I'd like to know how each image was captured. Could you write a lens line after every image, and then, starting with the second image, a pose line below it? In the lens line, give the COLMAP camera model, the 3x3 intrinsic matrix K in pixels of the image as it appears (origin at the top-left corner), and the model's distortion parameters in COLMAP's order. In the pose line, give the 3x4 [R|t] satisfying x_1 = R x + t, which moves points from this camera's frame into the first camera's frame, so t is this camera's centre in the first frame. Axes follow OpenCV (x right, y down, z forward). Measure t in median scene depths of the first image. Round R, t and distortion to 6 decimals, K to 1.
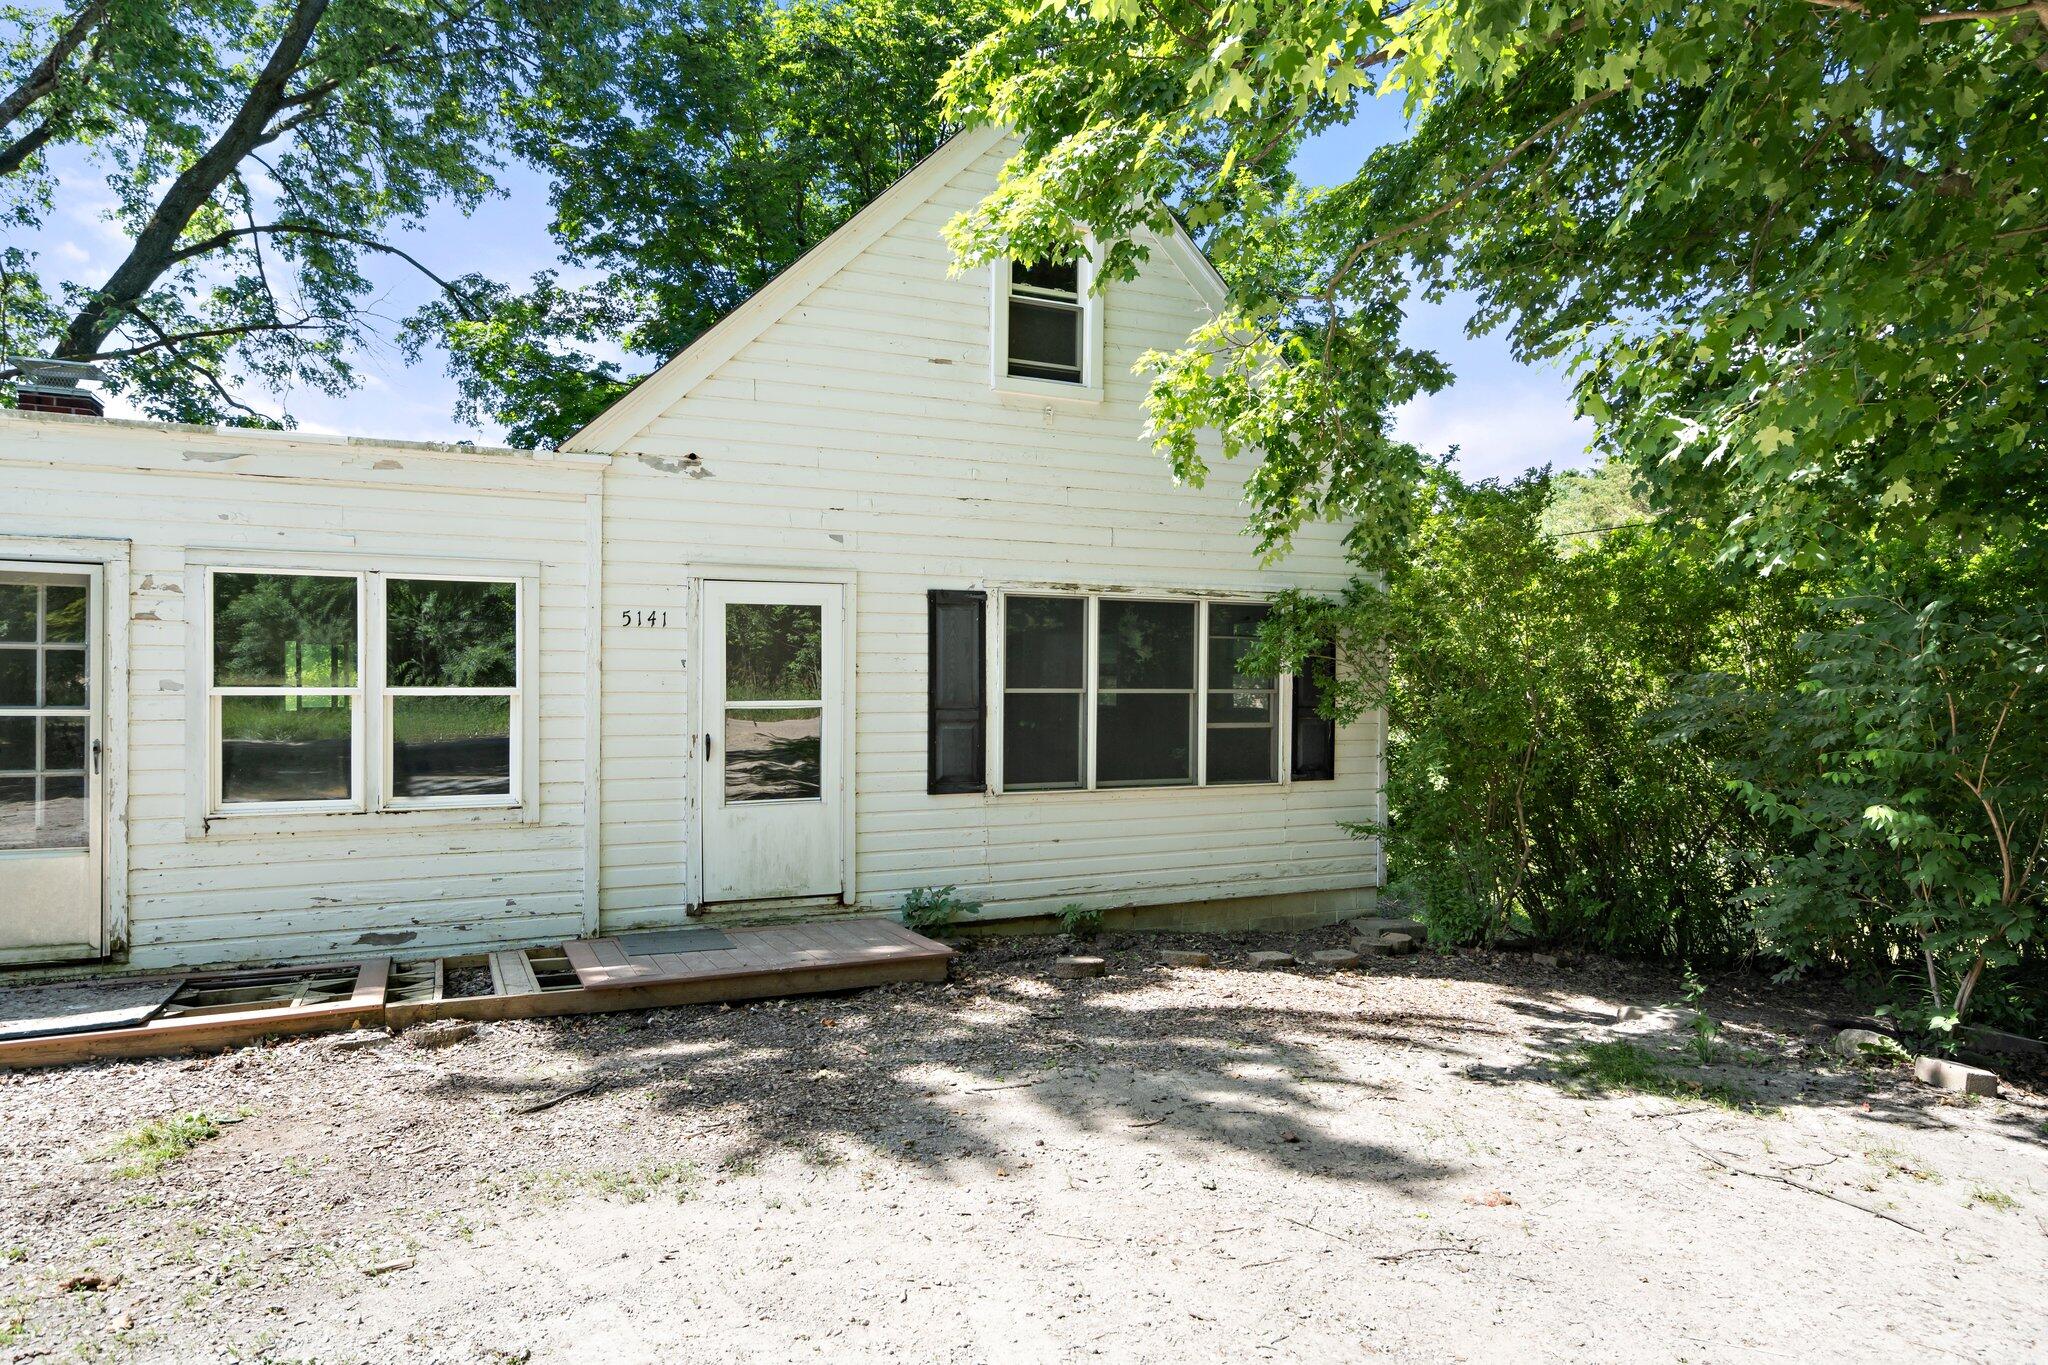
lens RADIAL K [[1217.2, 0, 1014.5], [0, 1217.2, 695.2], [0, 0, 1]] dist [0.000622, 0.001482]
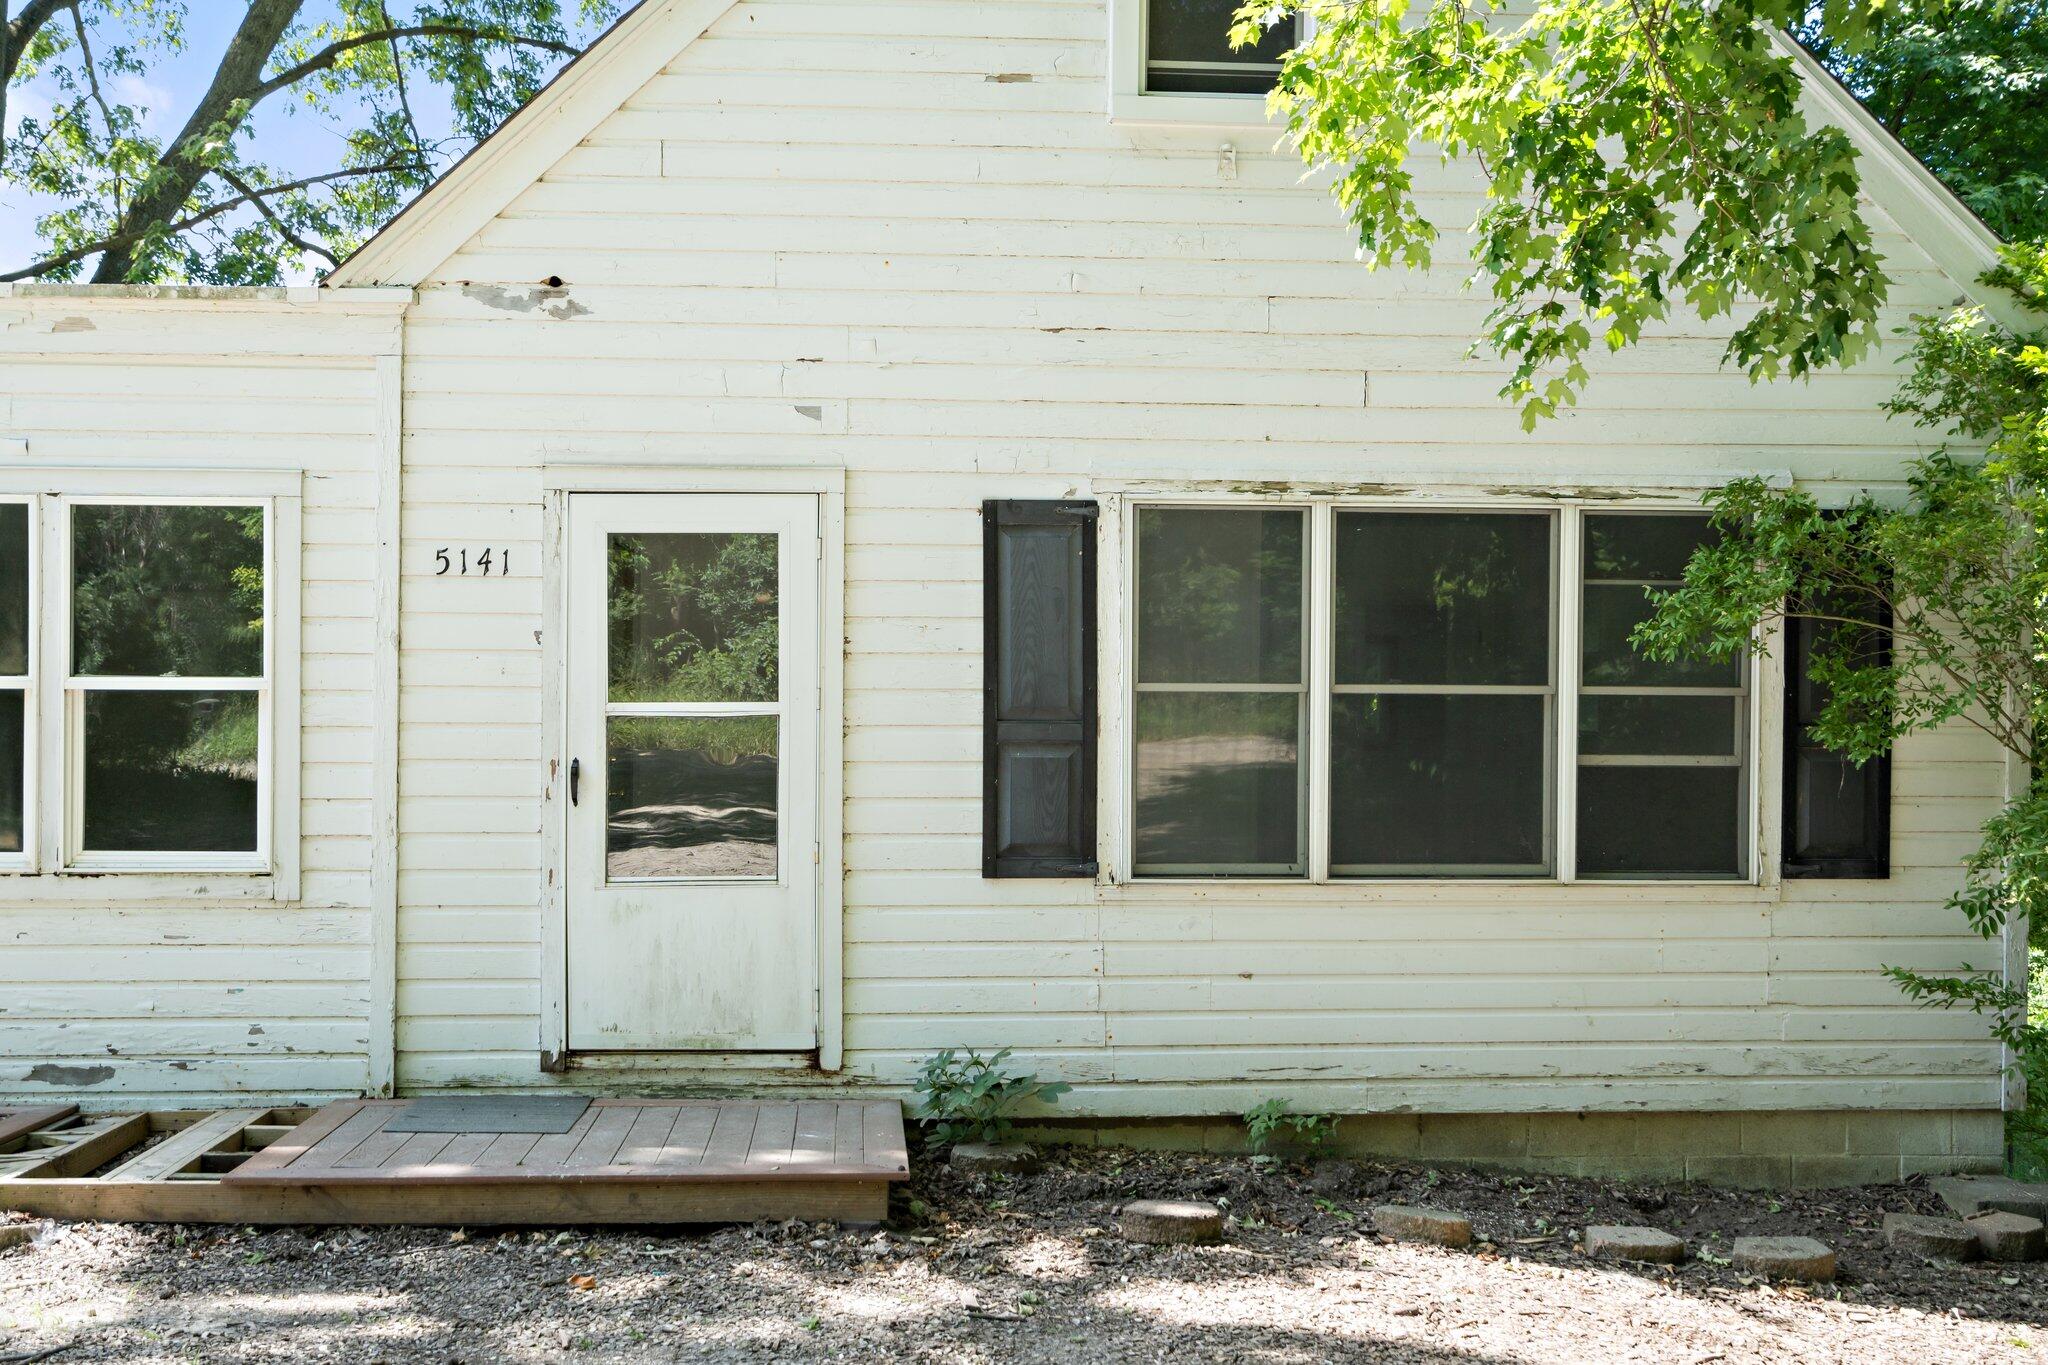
lens RADIAL K [[2024.7, 0, 1072.0], [0, 2024.7, 708.8], [0, 0, 1]] dist [0.002868, 0.000000]
pose [[0.933759, 0.003793, -0.357883, 0.297422], [-0.005557, 0.999977, -0.003901, 0.009810], [0.357860, 0.005631, 0.933758, 0.175942]]
